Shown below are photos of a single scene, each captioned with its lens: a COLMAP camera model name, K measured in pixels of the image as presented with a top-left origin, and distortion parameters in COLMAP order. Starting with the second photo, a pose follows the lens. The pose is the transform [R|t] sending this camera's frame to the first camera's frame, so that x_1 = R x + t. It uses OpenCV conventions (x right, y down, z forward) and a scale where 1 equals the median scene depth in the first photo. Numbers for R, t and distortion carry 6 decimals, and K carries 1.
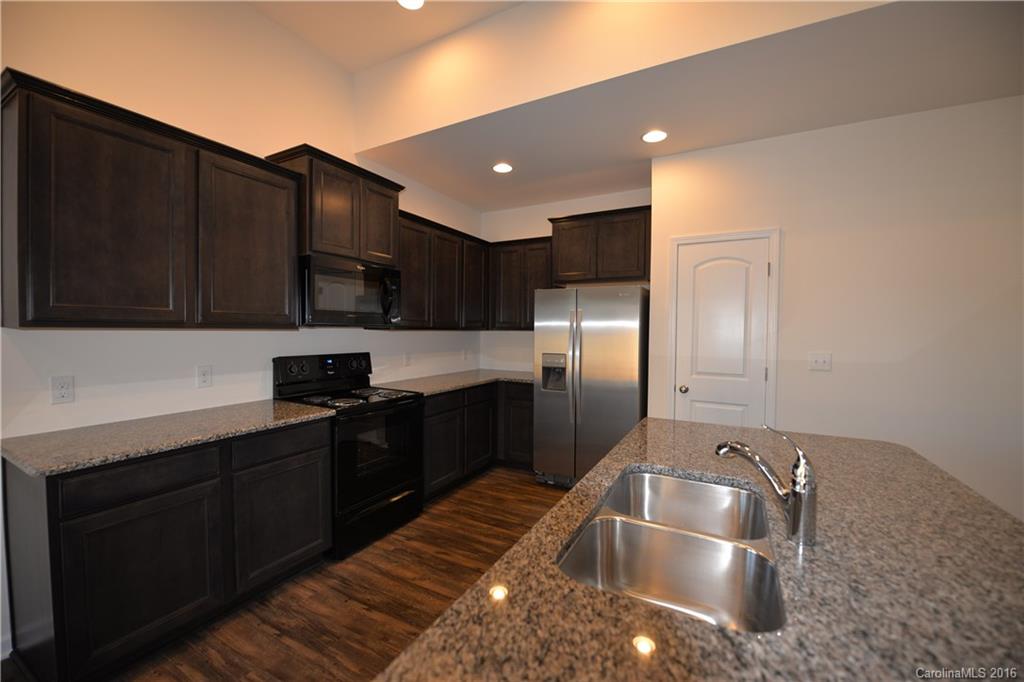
lens RADIAL K [[406.5, 0, 512.0], [0, 406.5, 339.1], [0, 0, 1]] dist [-0.012825, -0.001458]
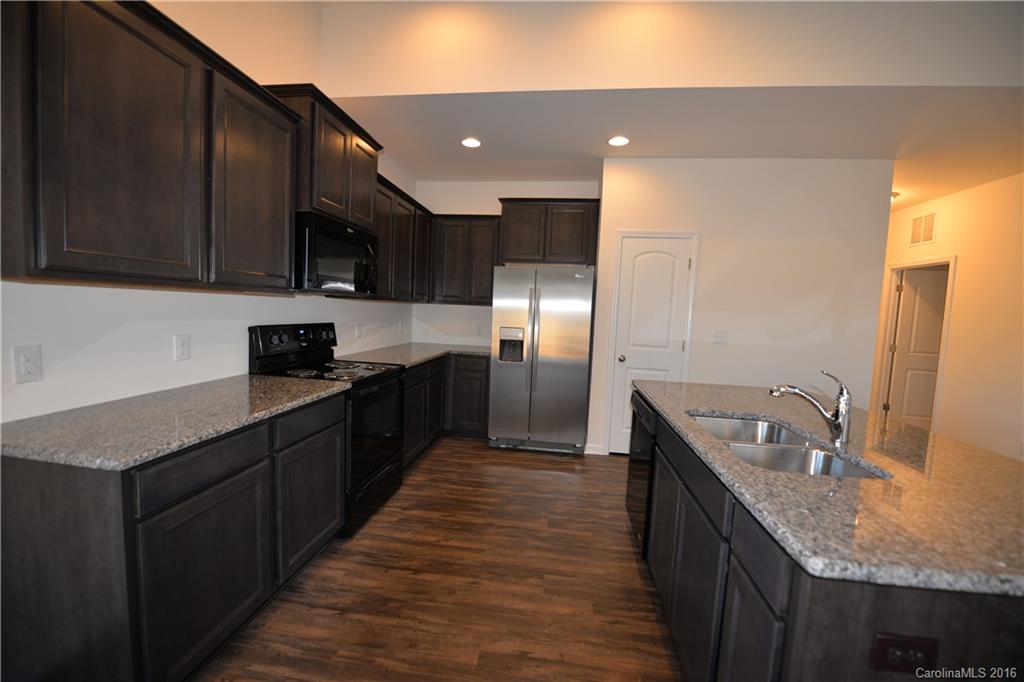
lens RADIAL K [[406.5, 0, 513.4], [0, 406.5, 338.8], [0, 0, 1]] dist [-0.012825, -0.001458]
pose [[0.932779, 0.005661, 0.360405, -0.335579], [-0.026322, 0.998277, 0.052446, 0.010945], [-0.359487, -0.058407, 0.931320, -0.006360]]
